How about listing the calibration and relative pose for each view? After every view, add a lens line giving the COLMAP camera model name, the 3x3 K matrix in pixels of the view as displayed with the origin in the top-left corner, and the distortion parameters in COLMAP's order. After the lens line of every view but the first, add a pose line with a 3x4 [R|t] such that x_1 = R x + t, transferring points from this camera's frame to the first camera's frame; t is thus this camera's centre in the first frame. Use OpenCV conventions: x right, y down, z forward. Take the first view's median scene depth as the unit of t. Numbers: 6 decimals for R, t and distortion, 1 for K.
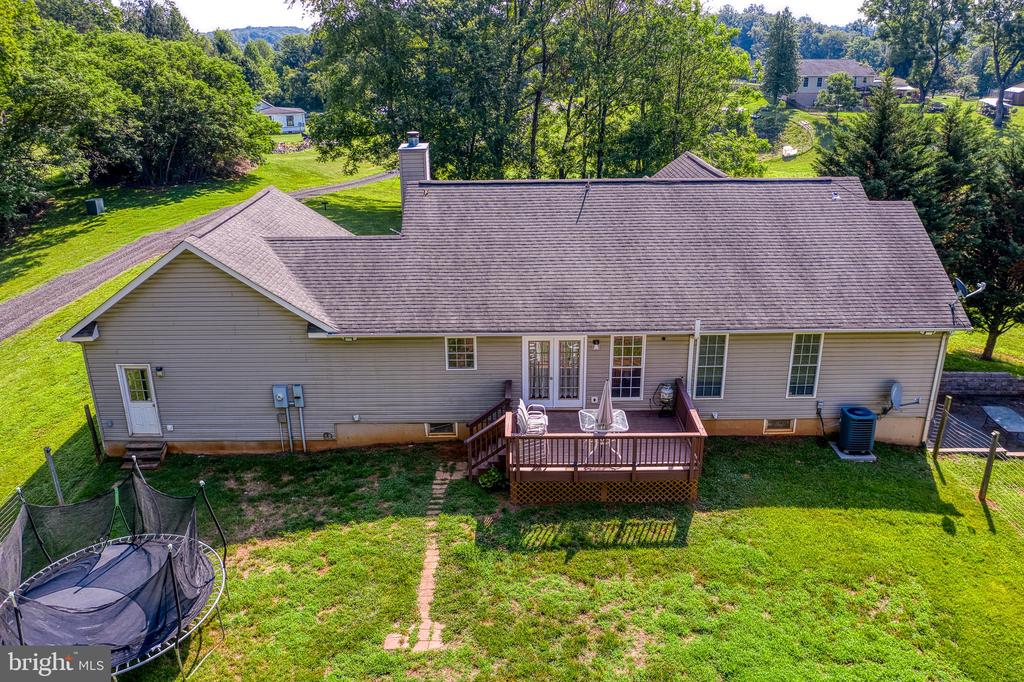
lens RADIAL K [[784.0, 0, 512.9], [0, 784.0, 338.6], [0, 0, 1]] dist [-0.048201, 0.005676]
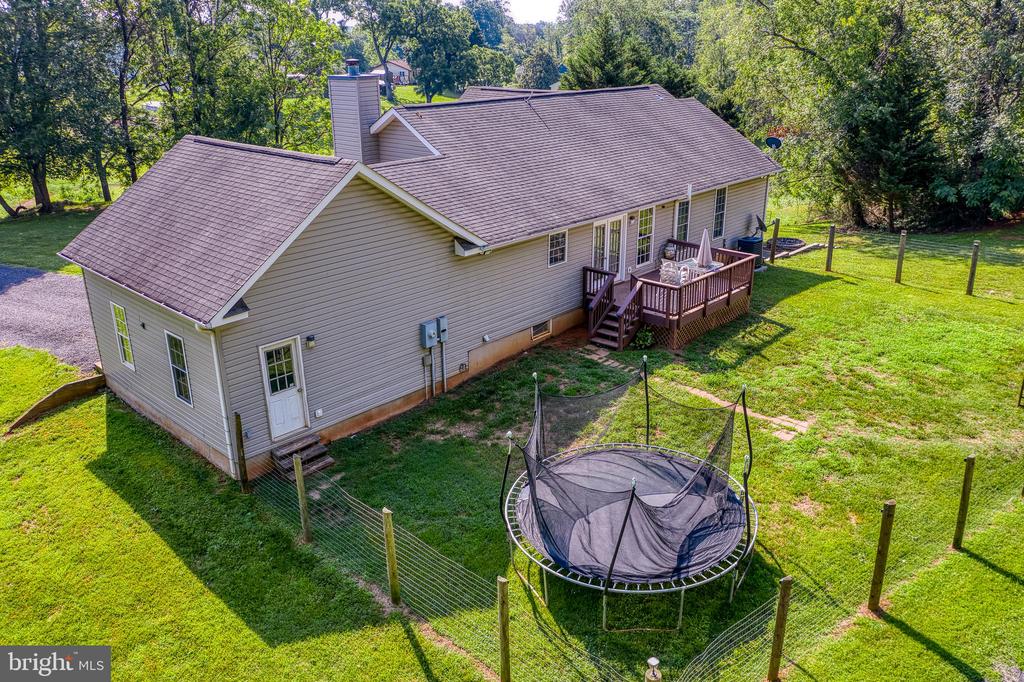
lens RADIAL K [[784.0, 0, 510.0], [0, 784.0, 340.3], [0, 0, 1]] dist [-0.048201, 0.005676]
pose [[0.686129, -0.258940, 0.679836, -0.868737], [0.262005, 0.959753, 0.101126, 0.014030], [-0.678661, 0.108736, 0.726358, 0.288569]]
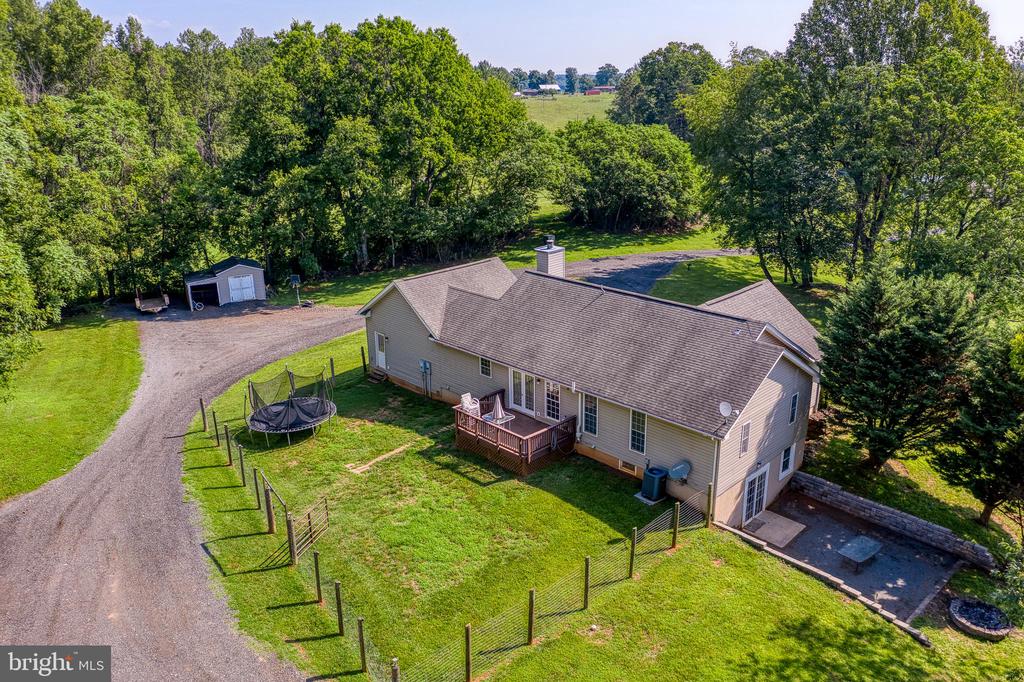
lens RADIAL K [[784.0, 0, 513.7], [0, 784.0, 340.6], [0, 0, 1]] dist [-0.048201, 0.005676]
pose [[0.706014, 0.230907, -0.669497, 1.212394], [-0.247543, 0.966184, 0.072189, -0.193019], [0.663526, 0.114763, 0.739299, -0.332881]]
